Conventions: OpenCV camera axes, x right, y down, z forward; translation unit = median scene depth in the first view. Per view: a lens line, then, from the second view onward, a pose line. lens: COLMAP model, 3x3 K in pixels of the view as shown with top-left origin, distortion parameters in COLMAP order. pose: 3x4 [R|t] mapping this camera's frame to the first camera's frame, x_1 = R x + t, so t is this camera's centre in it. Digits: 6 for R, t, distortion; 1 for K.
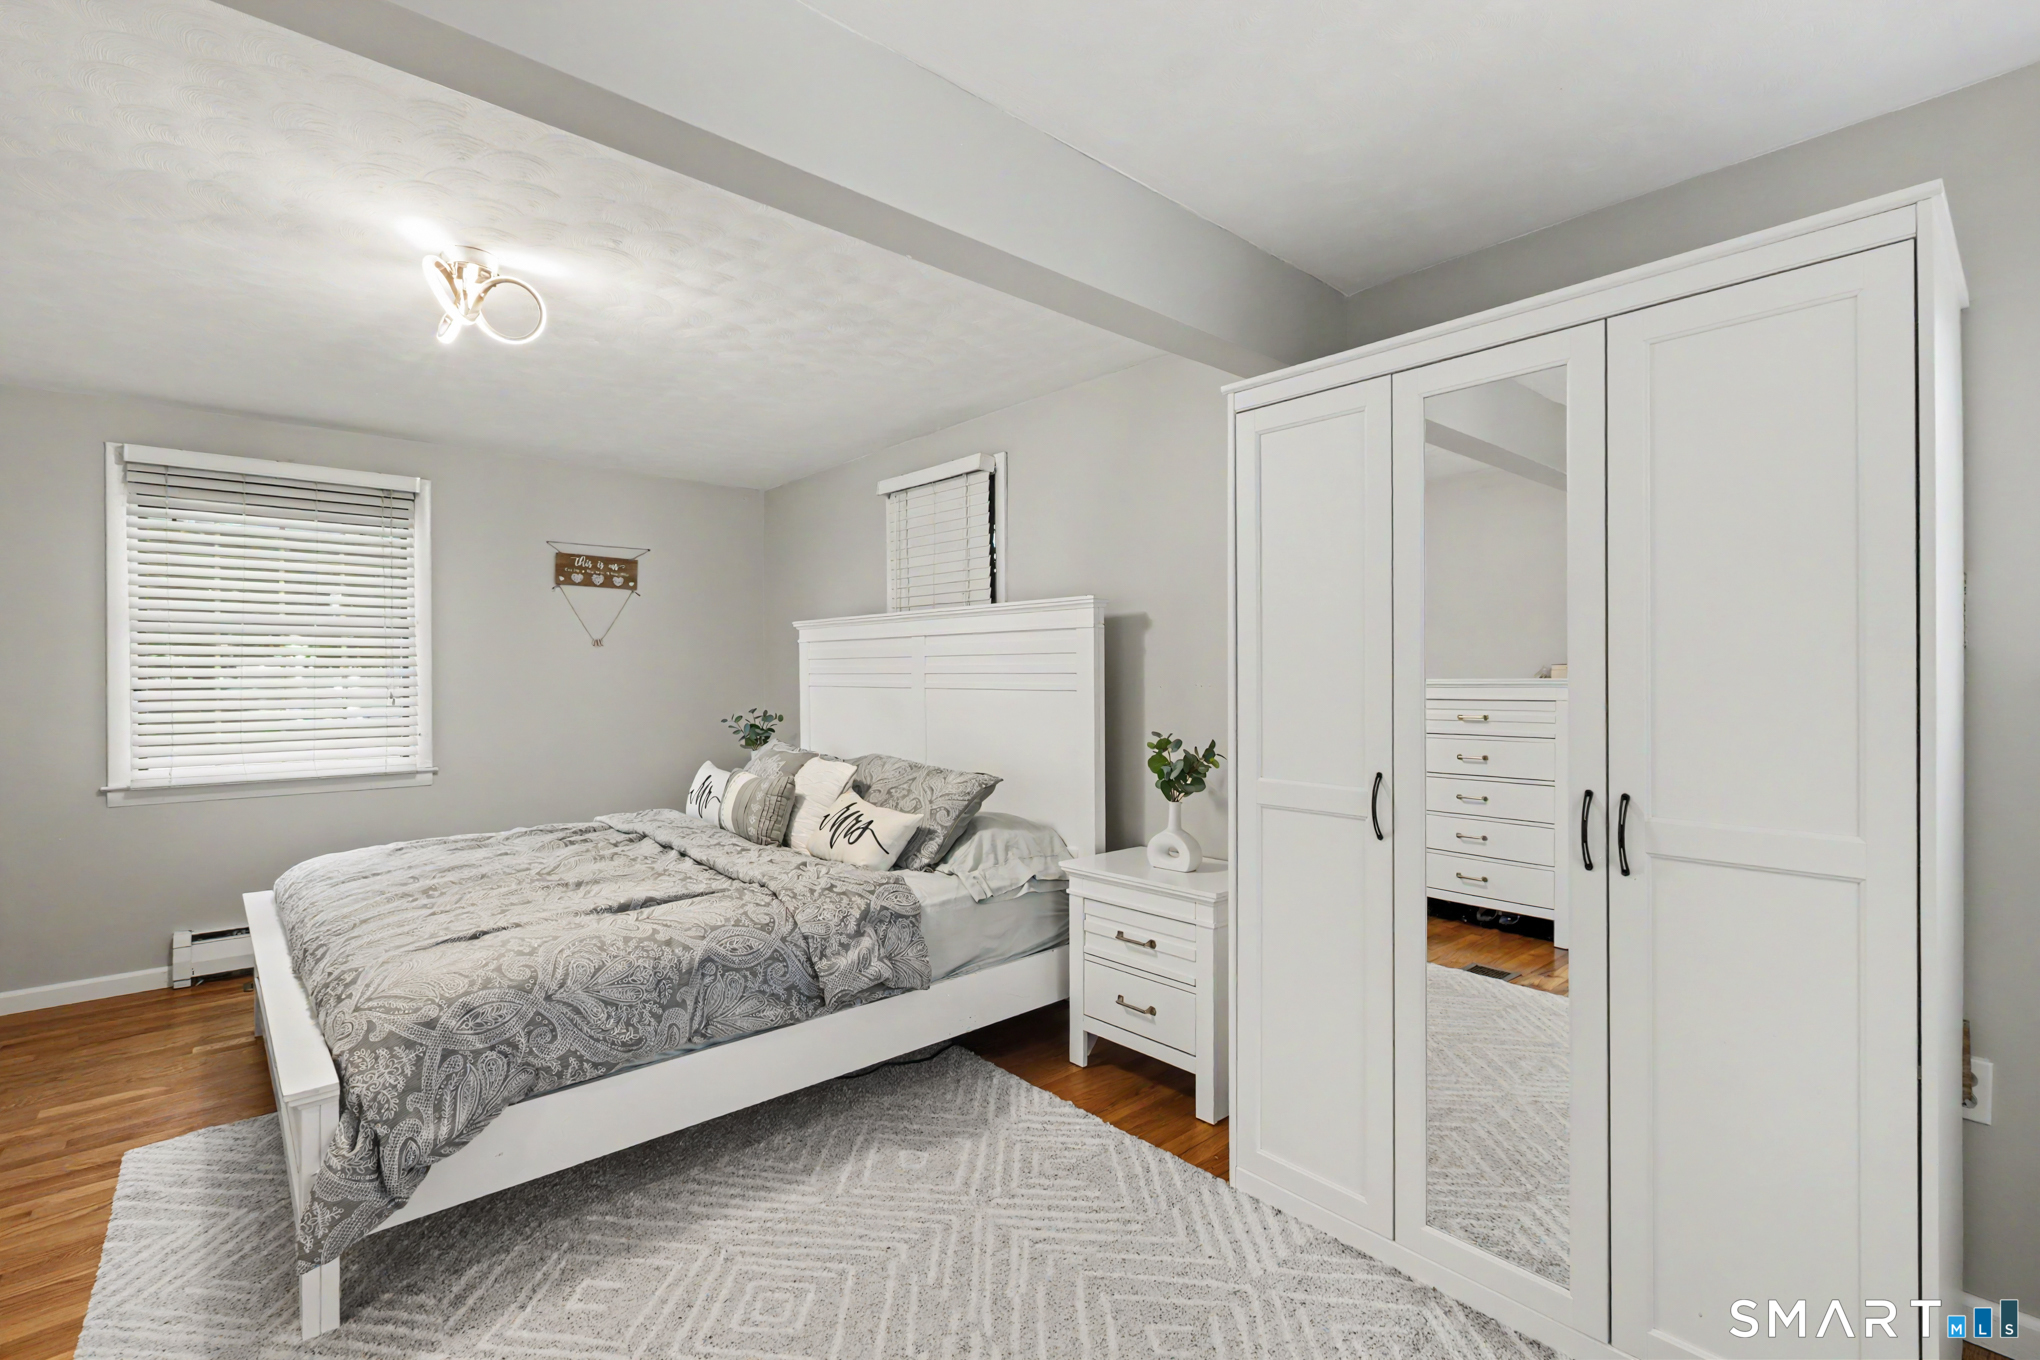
lens RADIAL K [[912.5, 0, 1016.5], [0, 912.5, 675.3], [0, 0, 1]] dist [0.001300, 0.000209]
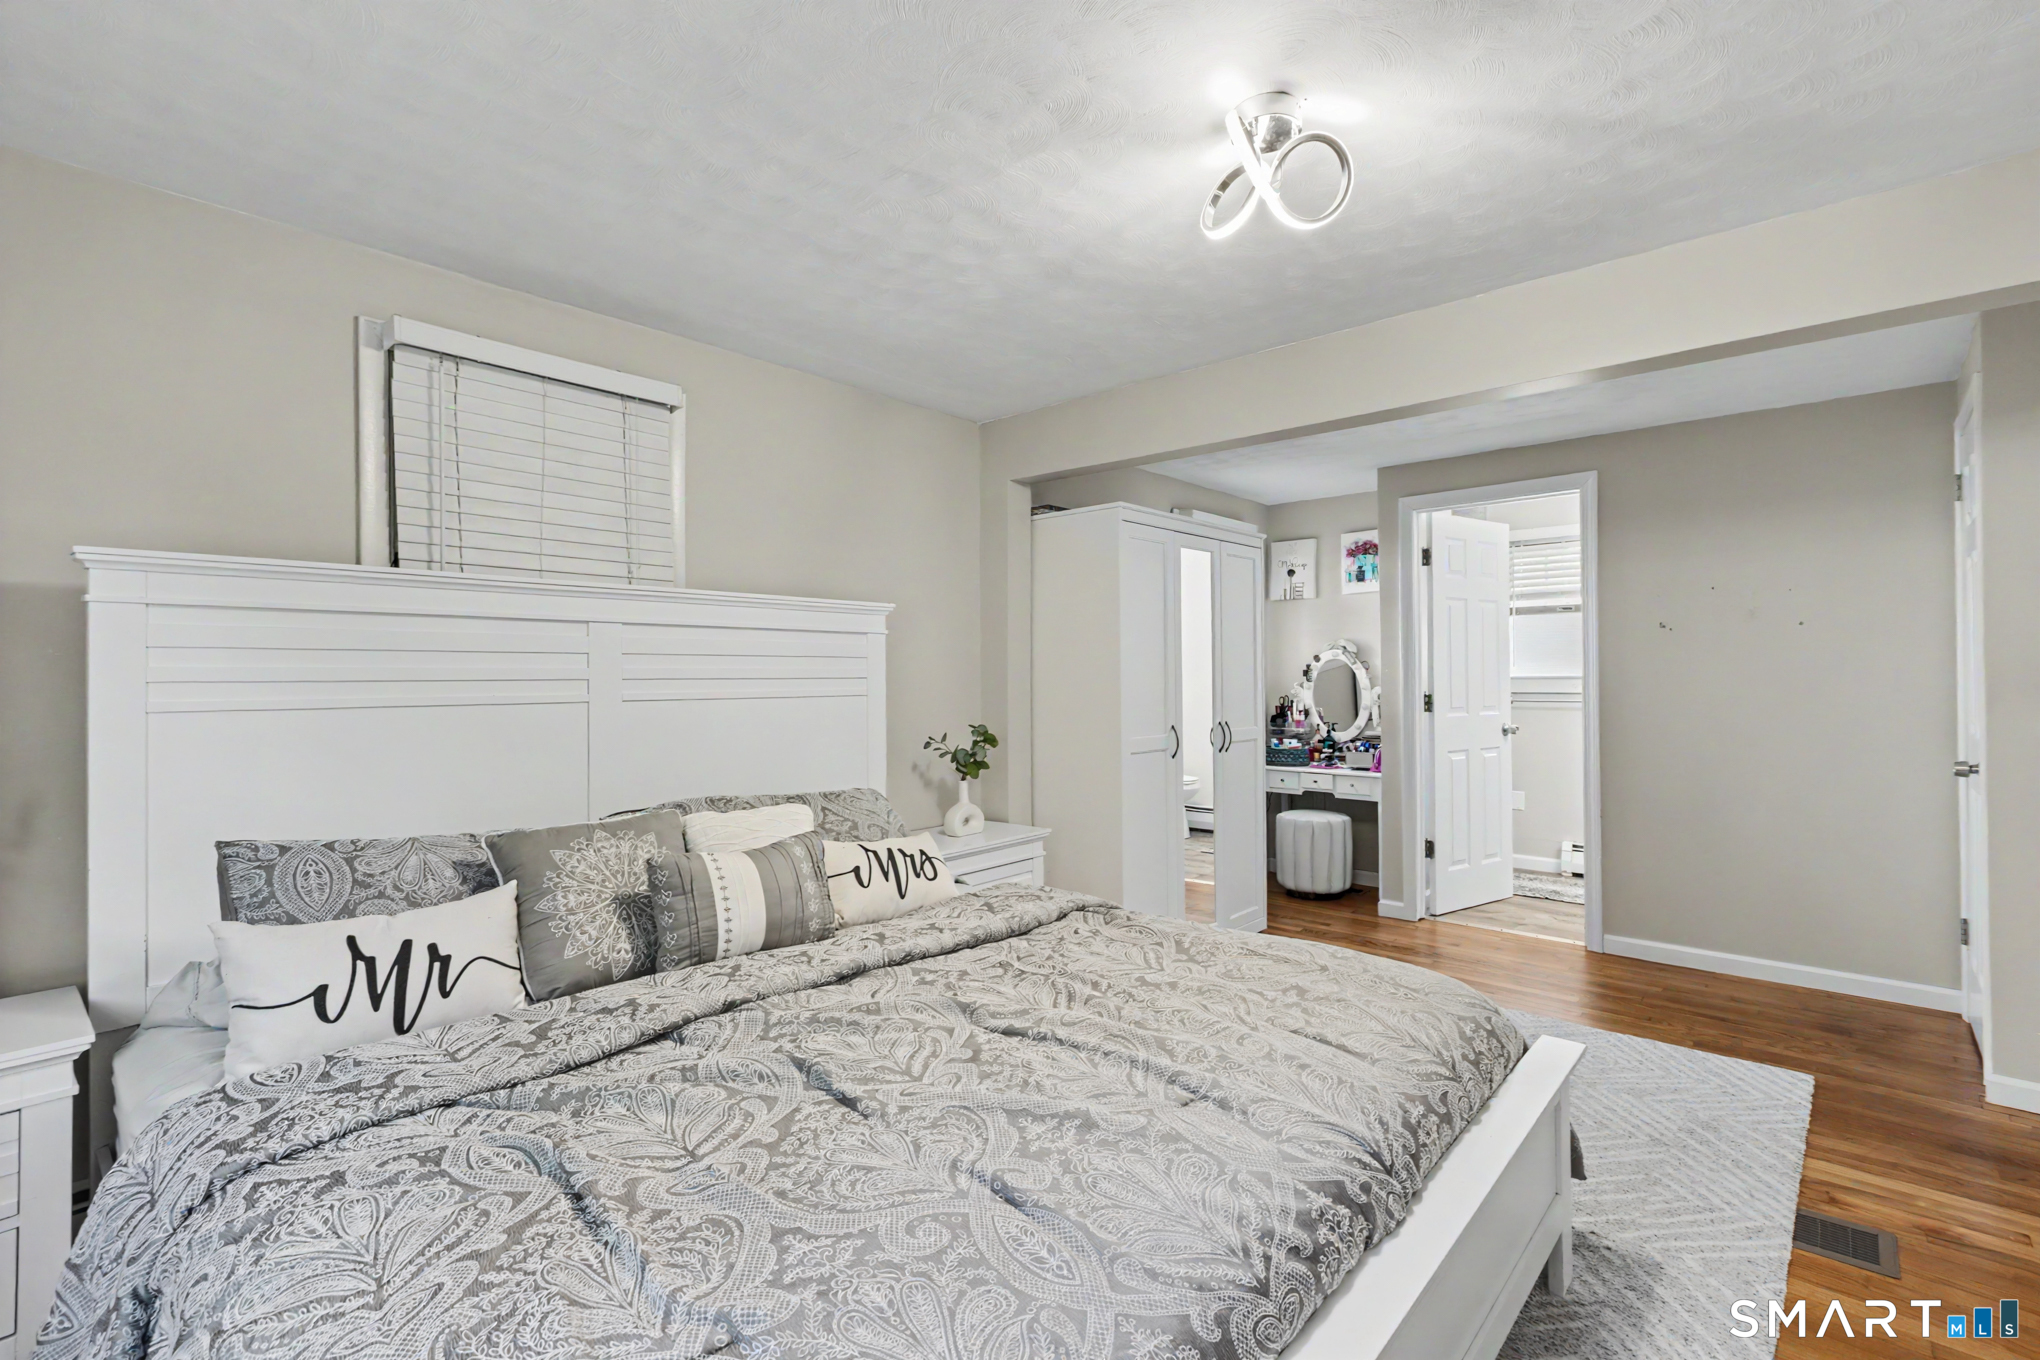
lens RADIAL K [[912.5, 0, 1016.5], [0, 912.5, 675.3], [0, 0, 1]] dist [0.001300, 0.000209]
pose [[-0.114108, 0.007352, 0.993441, -0.997869], [0.012150, 0.999908, -0.006004, 0.003485], [-0.993394, 0.011385, -0.114186, 0.992796]]
